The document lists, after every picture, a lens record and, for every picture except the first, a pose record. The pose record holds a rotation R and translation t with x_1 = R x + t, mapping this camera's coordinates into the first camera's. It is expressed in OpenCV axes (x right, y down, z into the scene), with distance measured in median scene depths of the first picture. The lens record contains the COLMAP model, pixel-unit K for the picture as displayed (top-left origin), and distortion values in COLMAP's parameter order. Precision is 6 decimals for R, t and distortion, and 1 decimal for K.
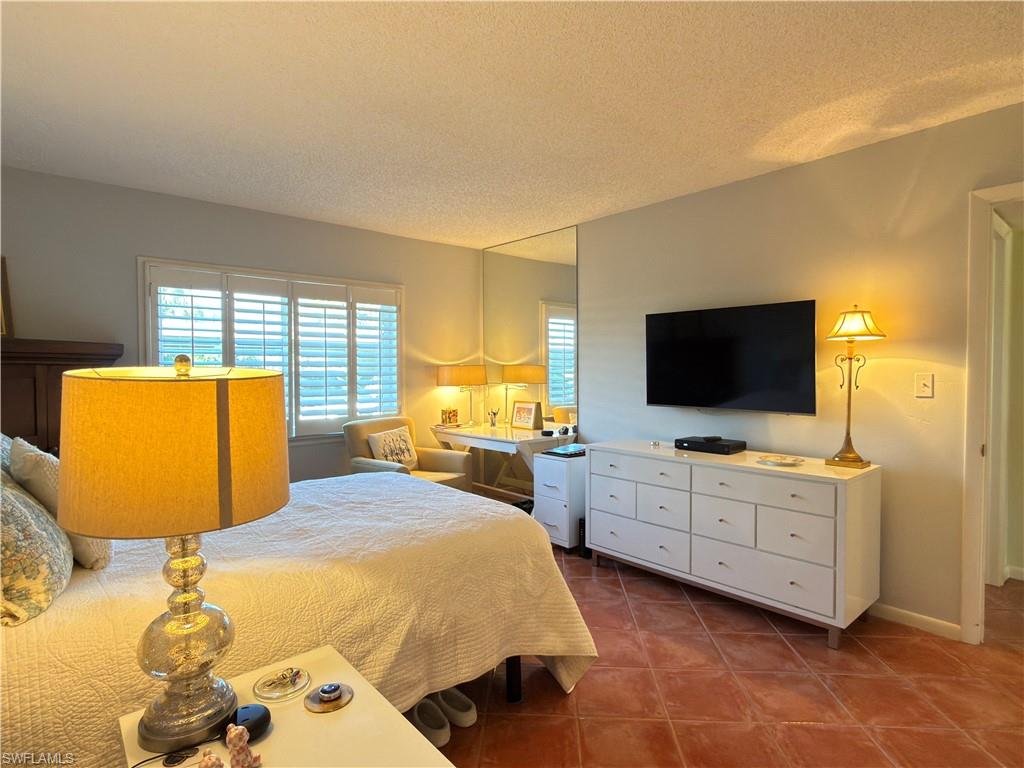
lens RADIAL K [[543.9, 0, 515.0], [0, 543.9, 382.9], [0, 0, 1]] dist [-0.000515, -0.000336]
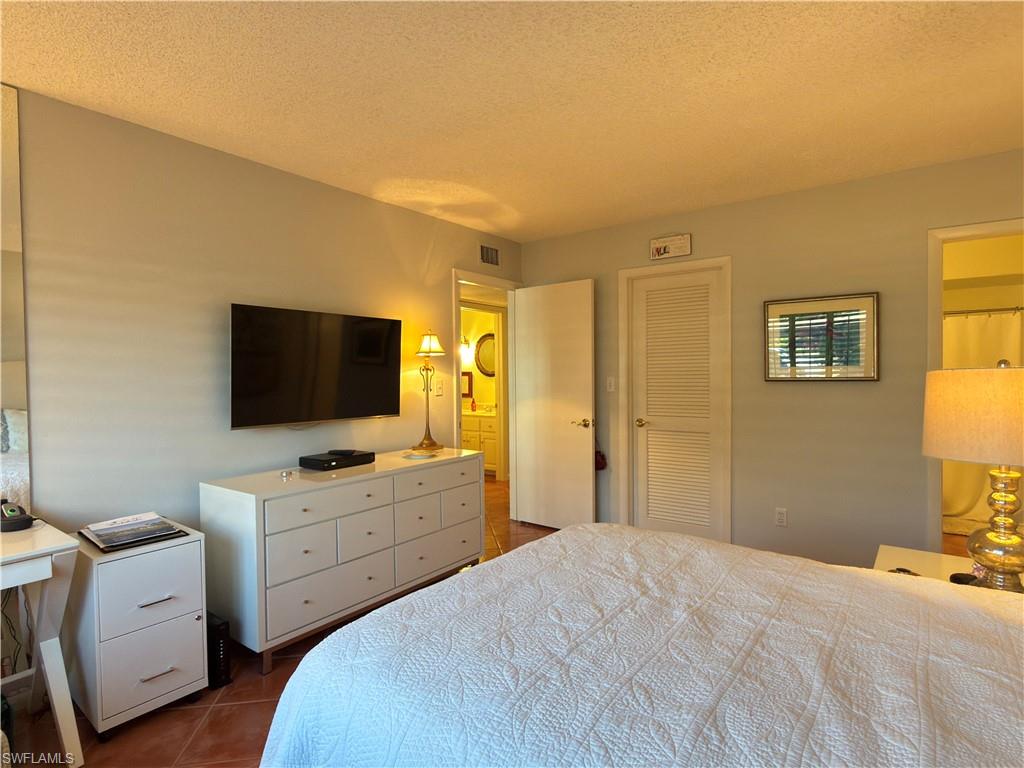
lens RADIAL K [[543.9, 0, 515.0], [0, 543.9, 382.9], [0, 0, 1]] dist [-0.000515, -0.000336]
pose [[-0.213888, -0.006749, 0.976835, -0.725121], [0.037832, 0.999169, 0.015187, -0.023010], [-0.976125, 0.040204, -0.213455, 1.064399]]
